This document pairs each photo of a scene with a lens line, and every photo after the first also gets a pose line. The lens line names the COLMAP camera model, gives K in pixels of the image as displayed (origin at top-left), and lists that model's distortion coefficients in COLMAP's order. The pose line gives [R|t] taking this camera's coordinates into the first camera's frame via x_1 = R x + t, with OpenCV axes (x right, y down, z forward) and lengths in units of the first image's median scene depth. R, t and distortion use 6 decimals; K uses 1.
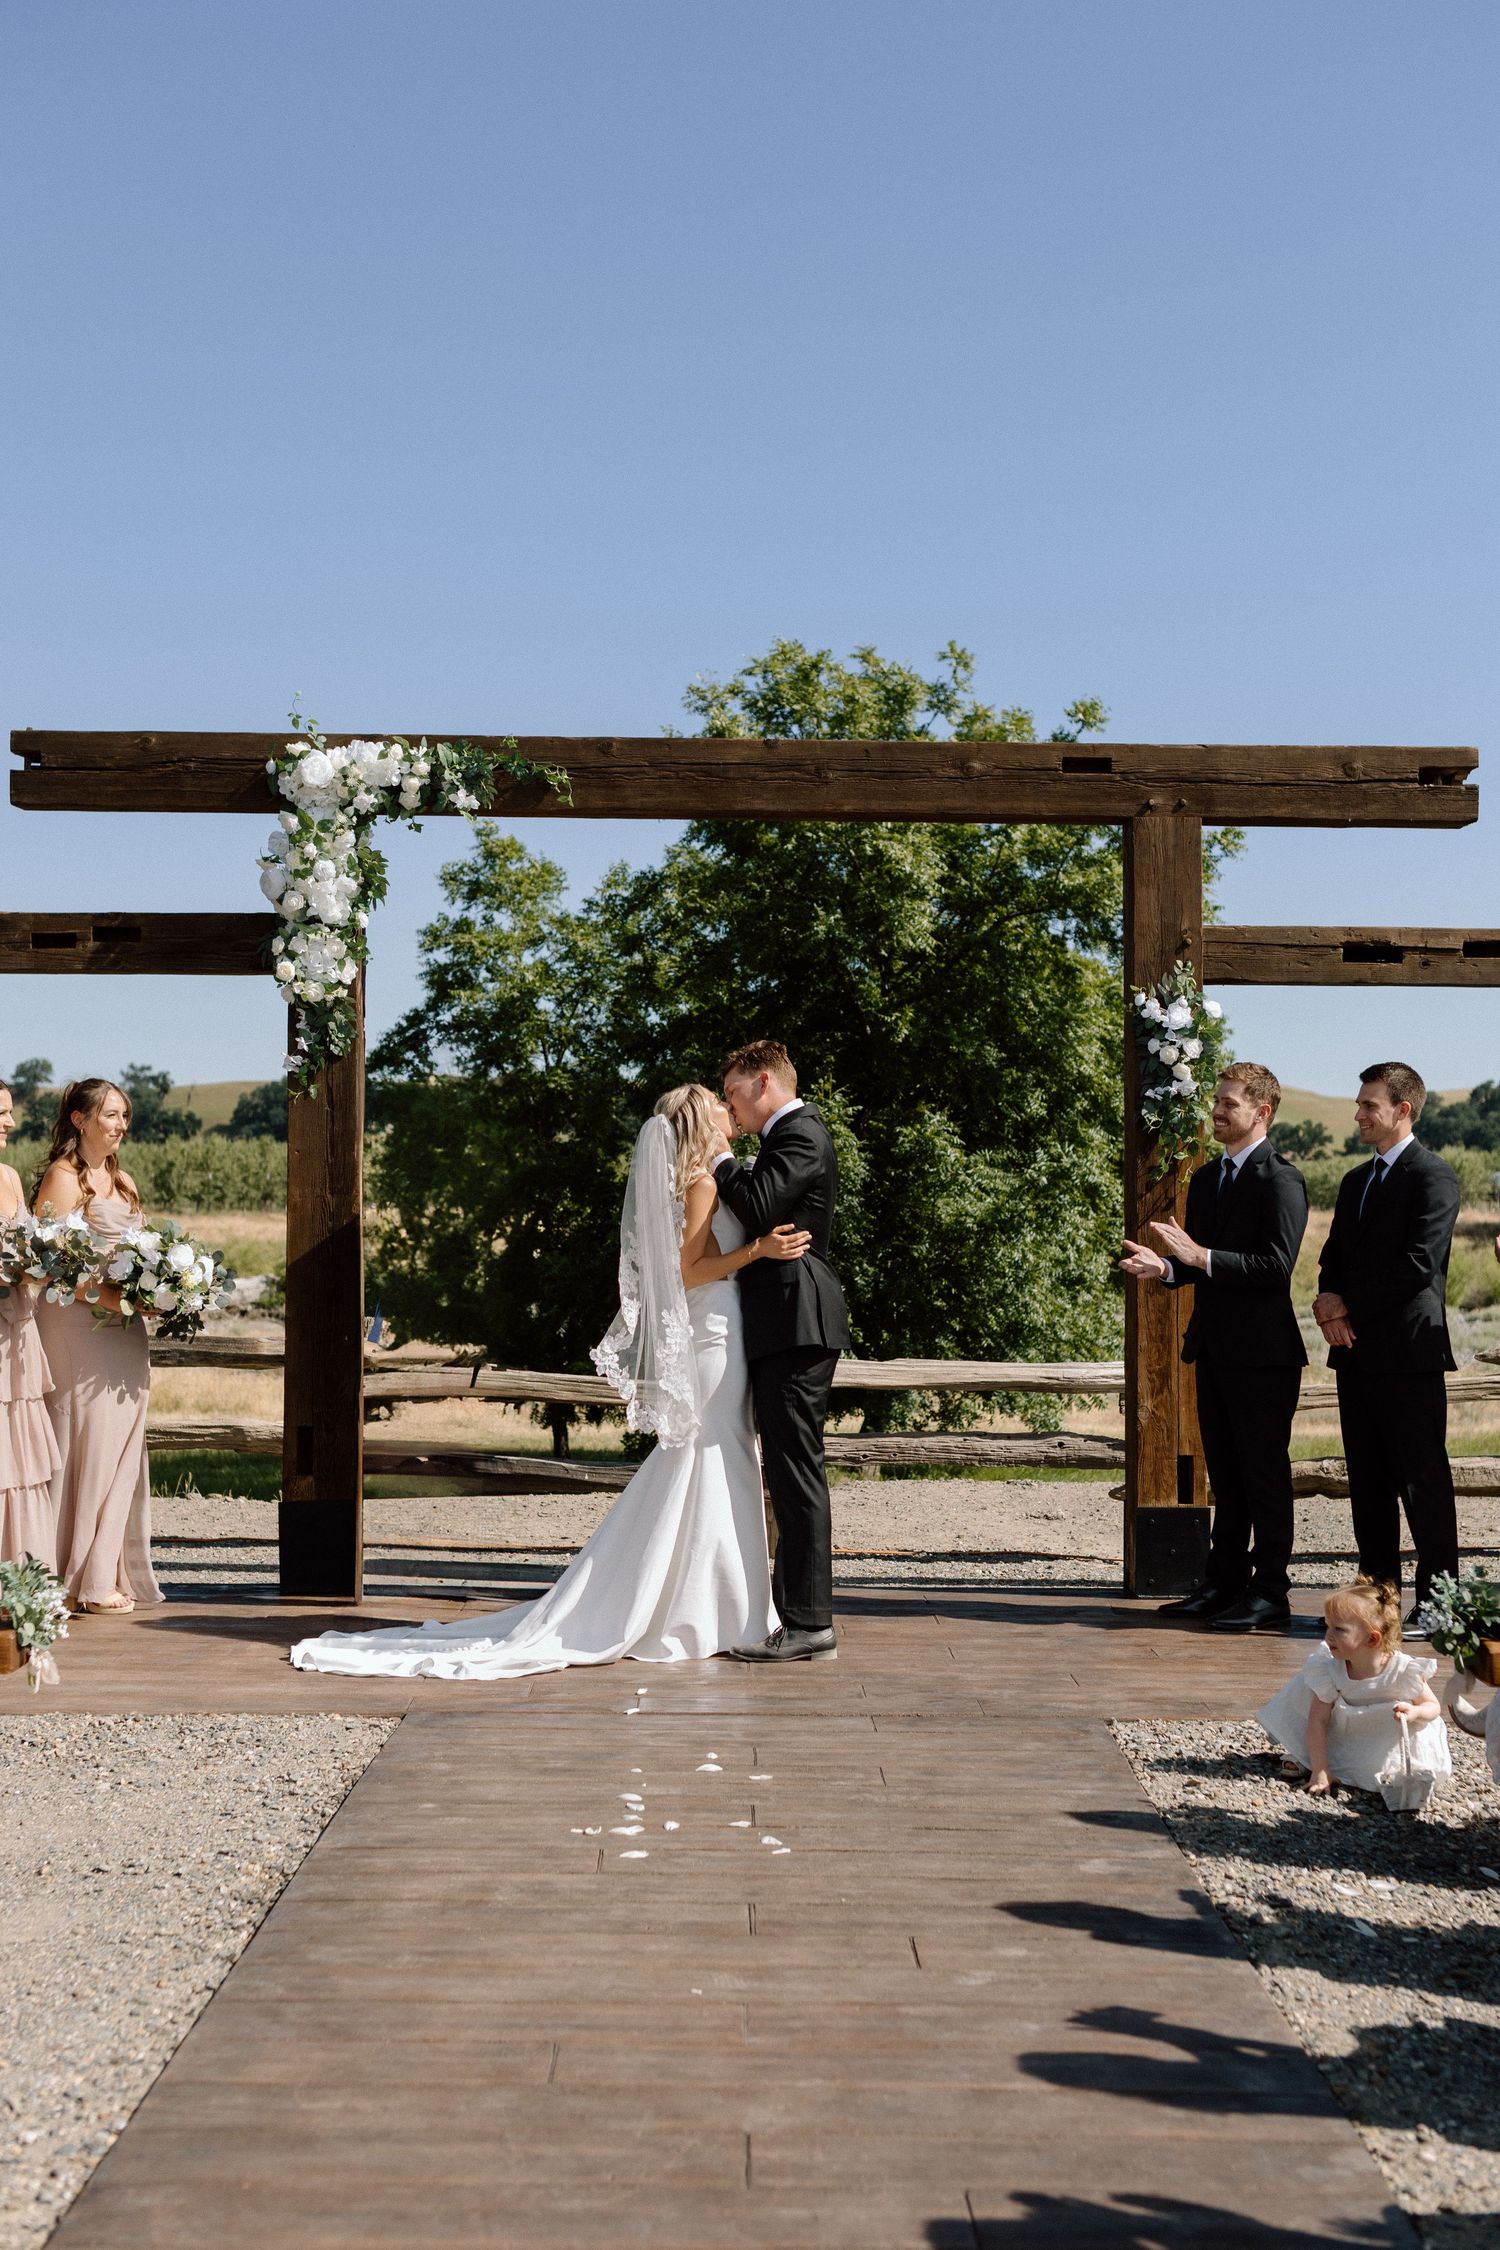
lens RADIAL K [[3106.9, 0, 759.5], [0, 3106.9, 1149.4], [0, 0, 1]] dist [-0.022118, 0.053381]
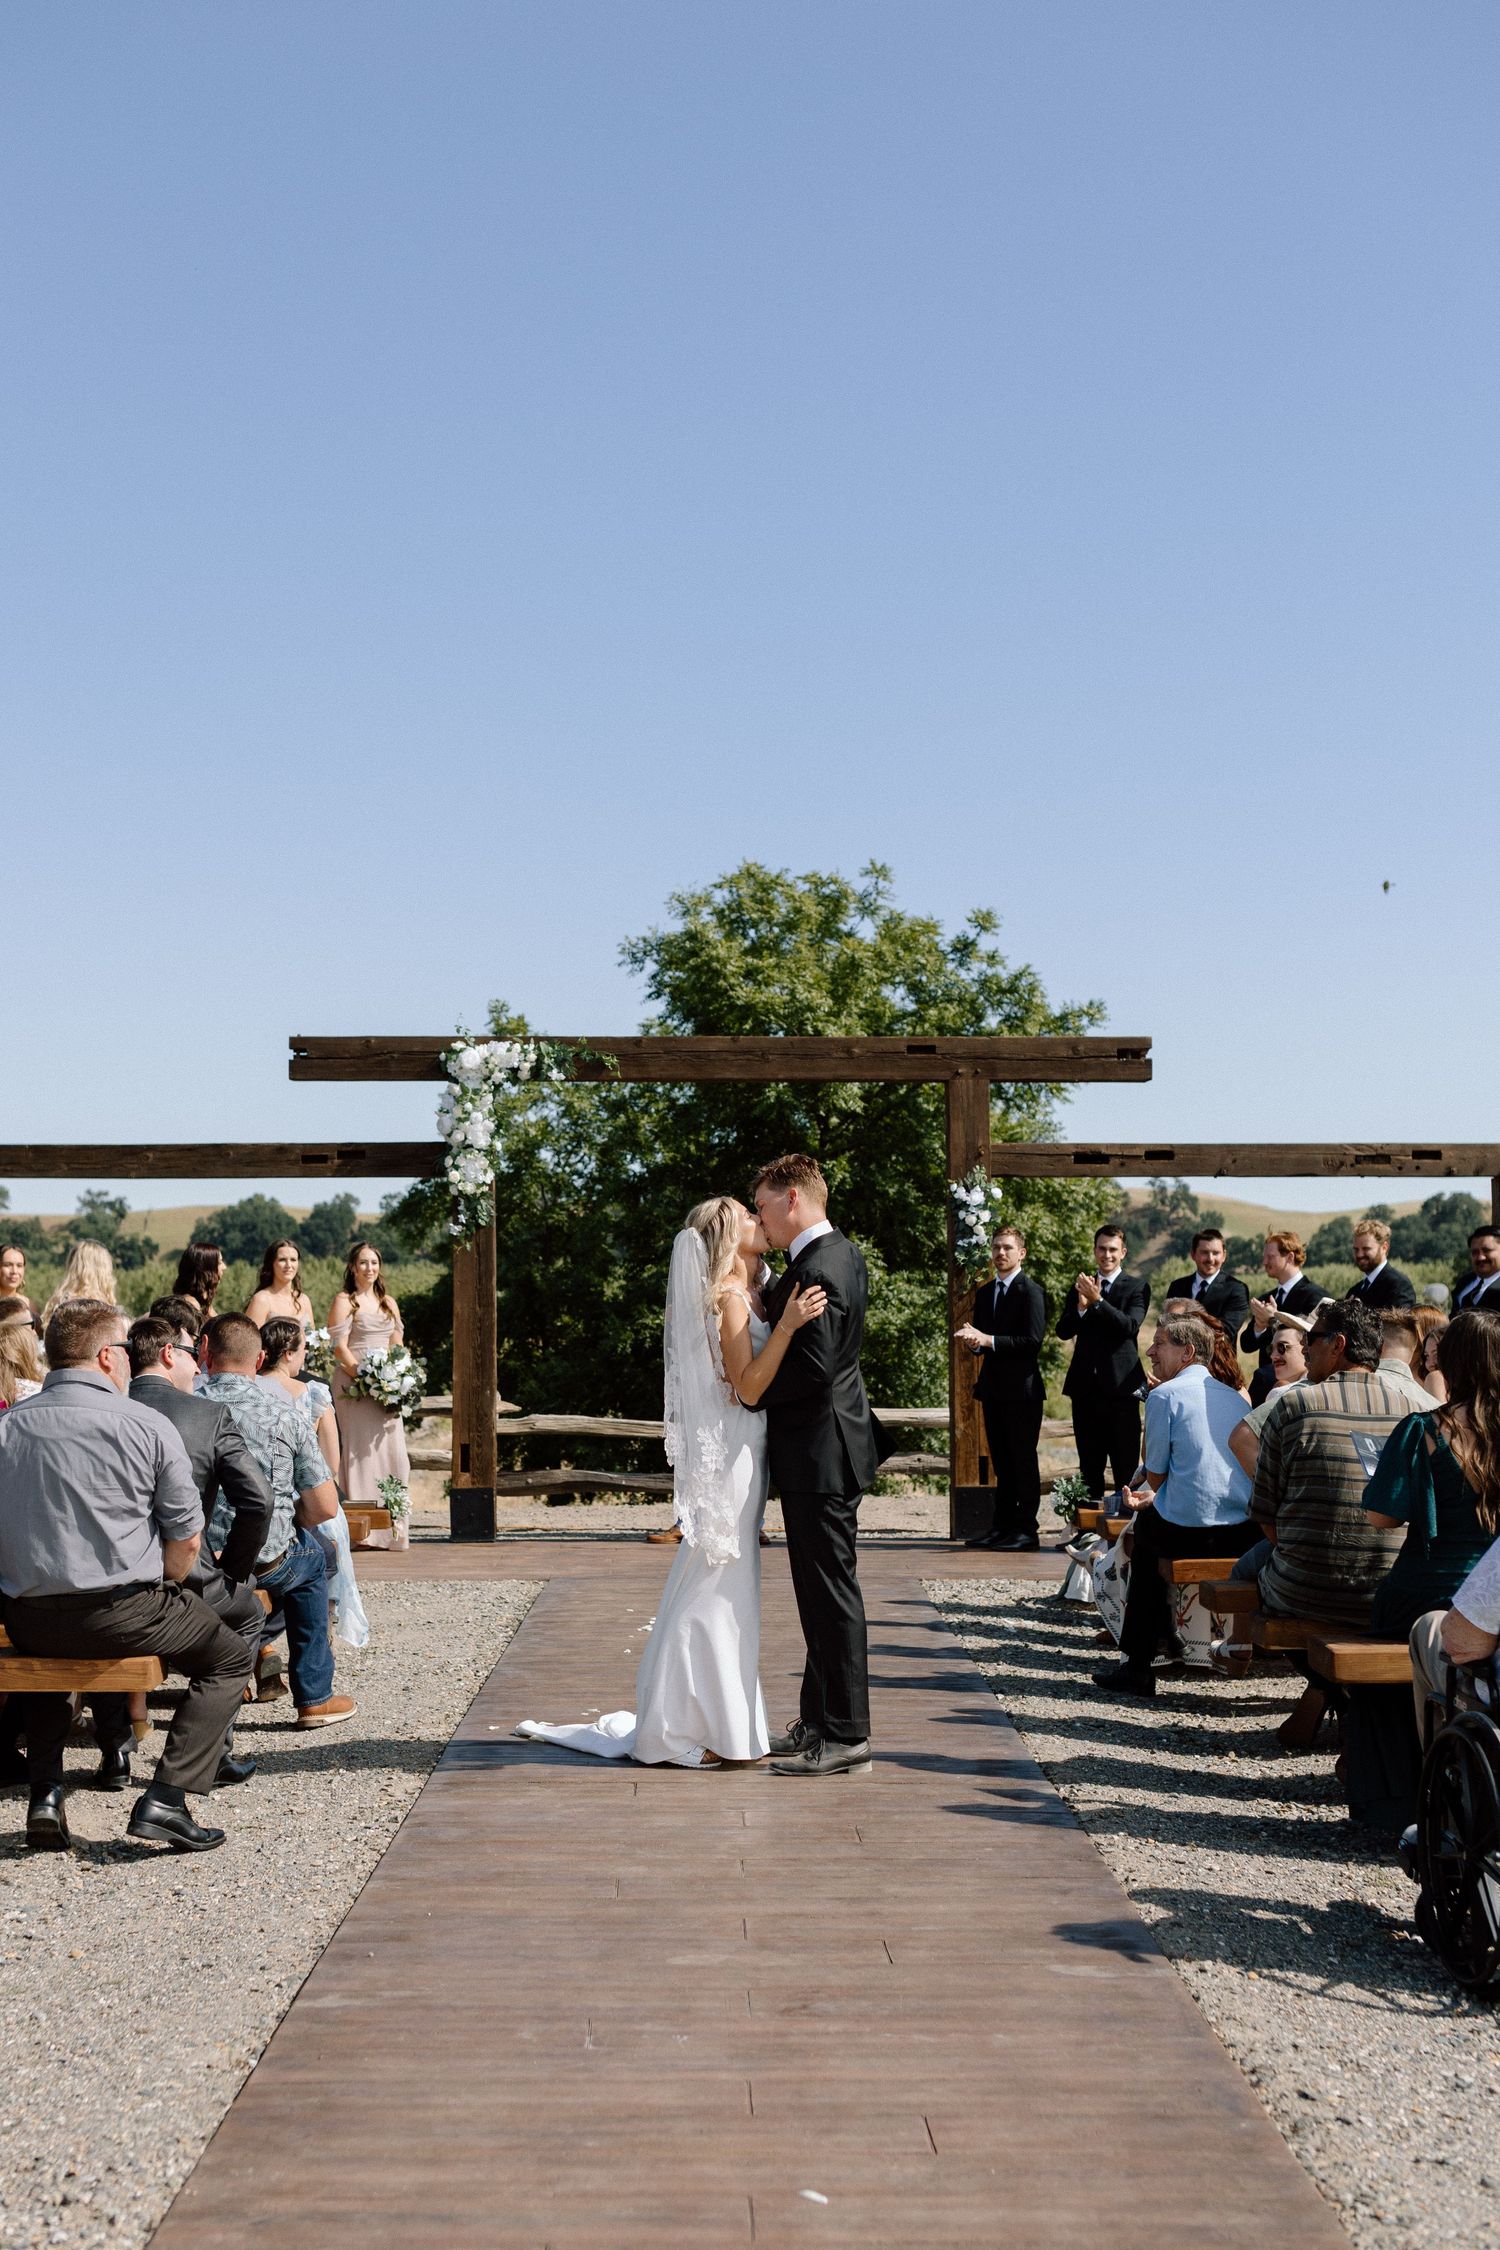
lens RADIAL K [[3117.9, 0, 750.0], [0, 3117.9, 1125.0], [0, 0, 1]] dist [-0.025871, 0.094001]
pose [[0.999890, -0.009331, 0.011568, -0.008425], [0.009852, 0.998899, -0.045857, -0.005332], [-0.011127, 0.045966, 0.998881, -0.709539]]
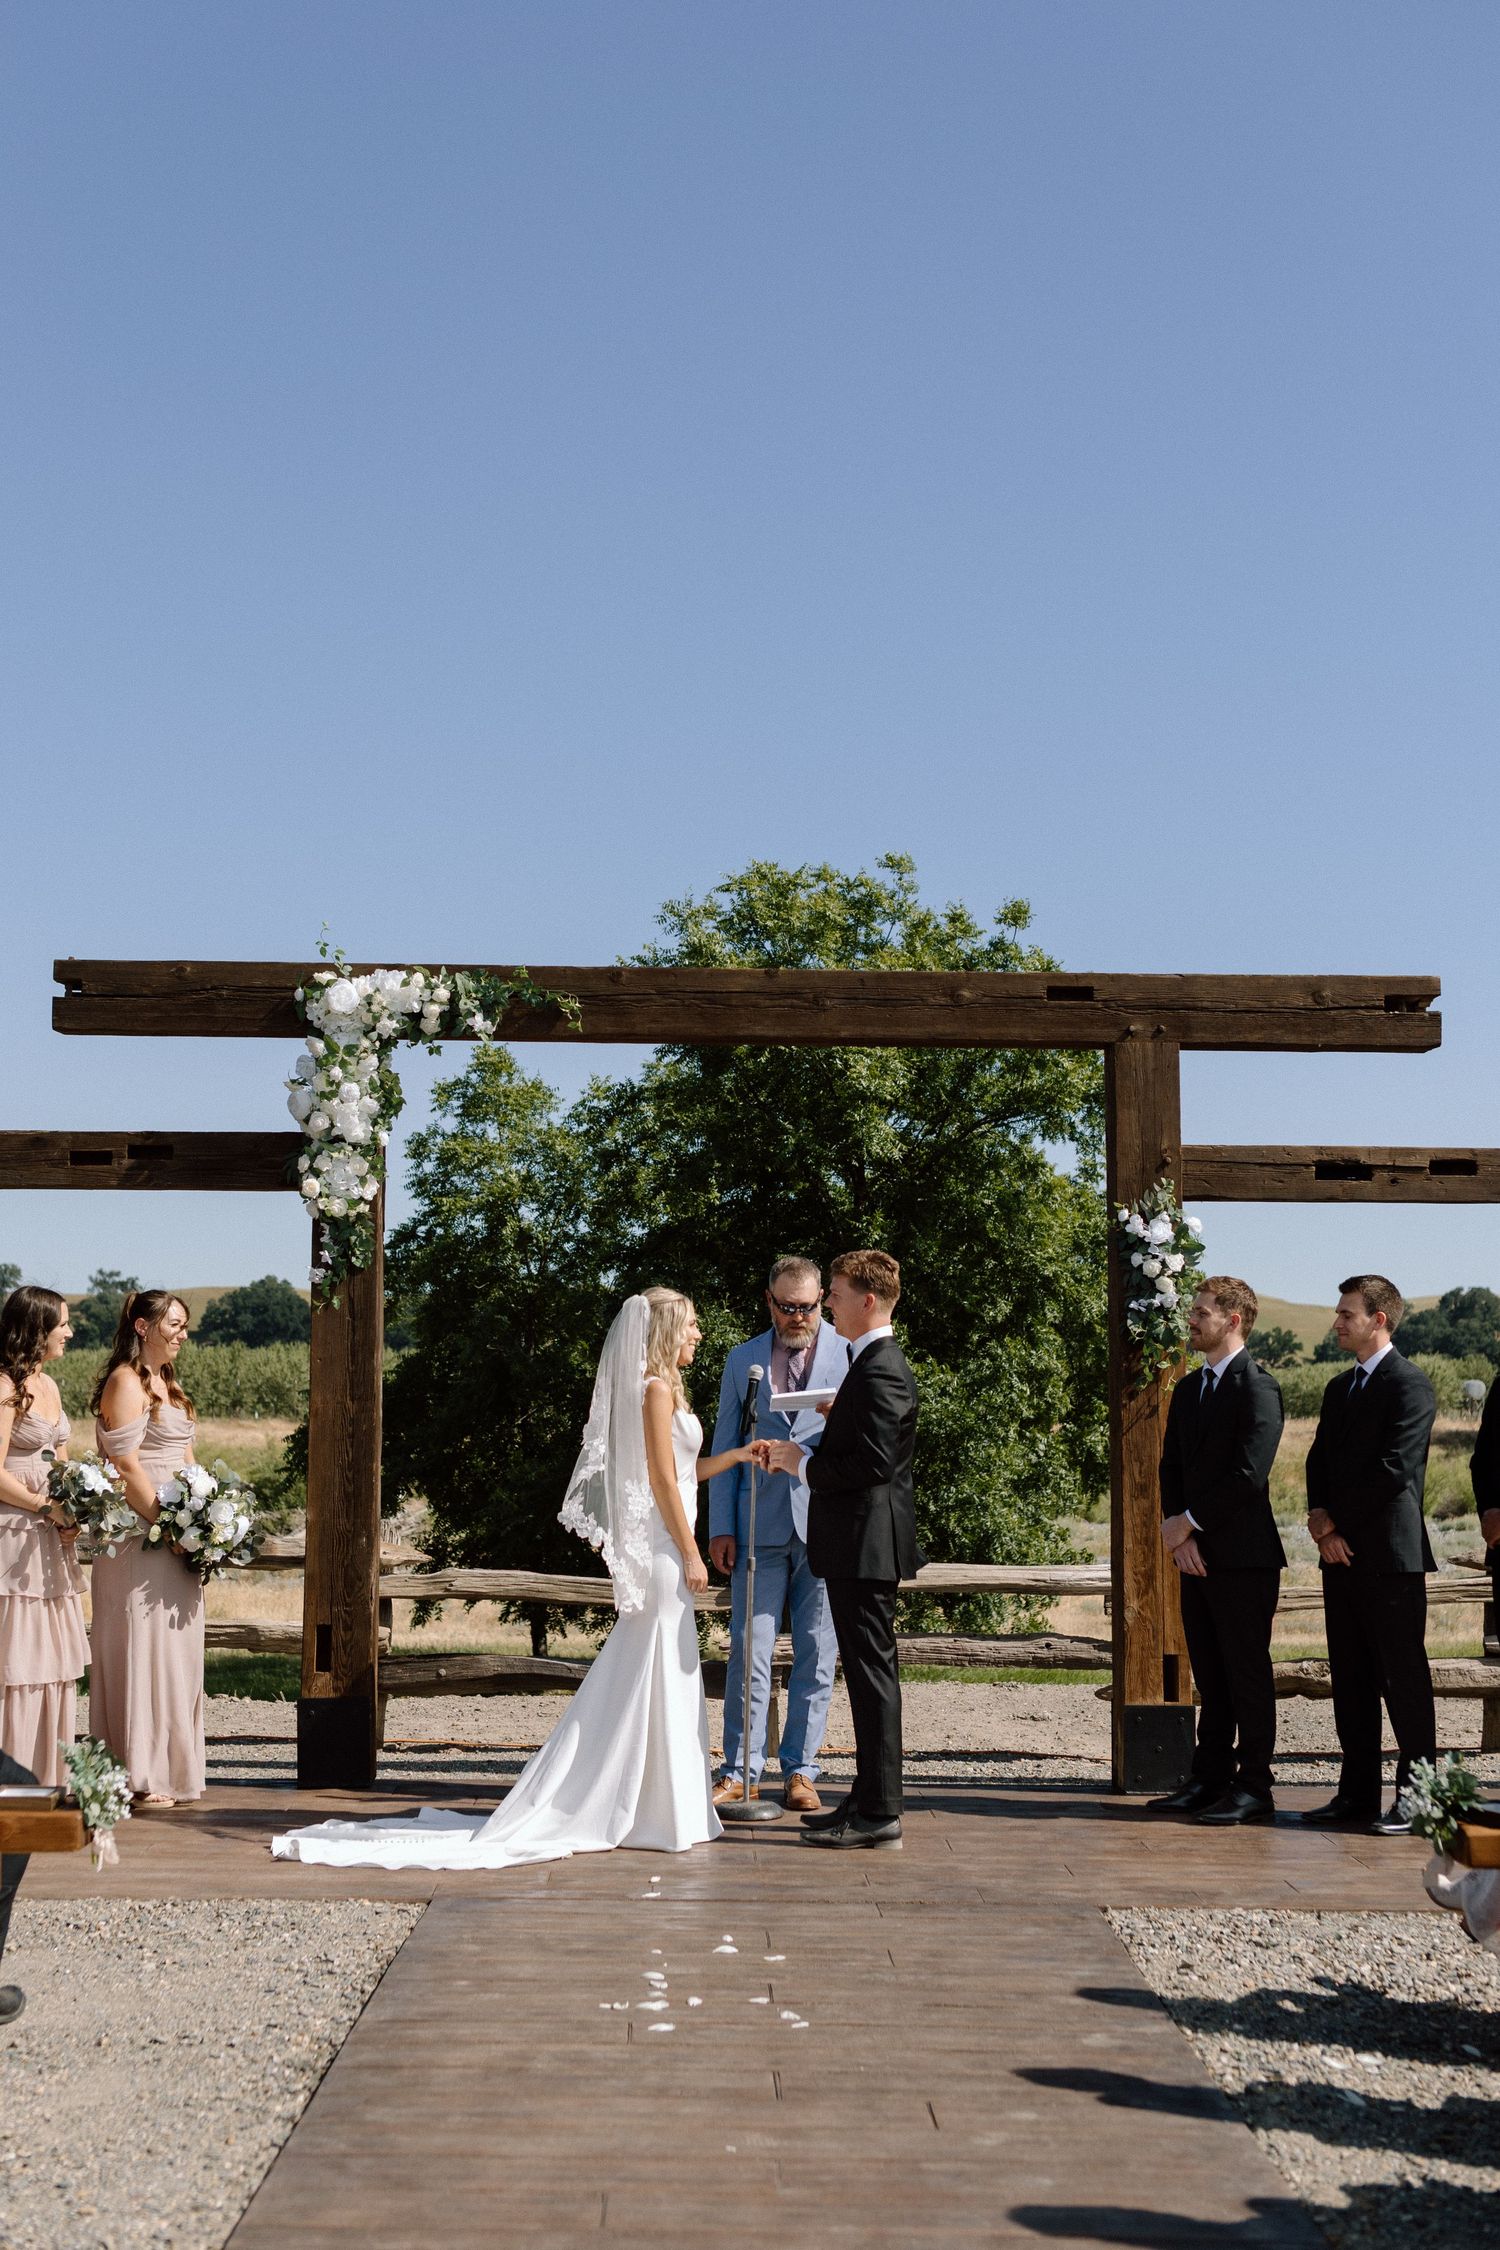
lens RADIAL K [[3103.2, 0, 711.4], [0, 3103.2, 1076.2], [0, 0, 1]] dist [-0.023005, 0.046233]
pose [[0.999986, 0.001097, -0.005185, -0.011180], [-0.001559, 0.995947, -0.089931, -0.000583], [0.005066, 0.089938, 0.995934, -0.049937]]
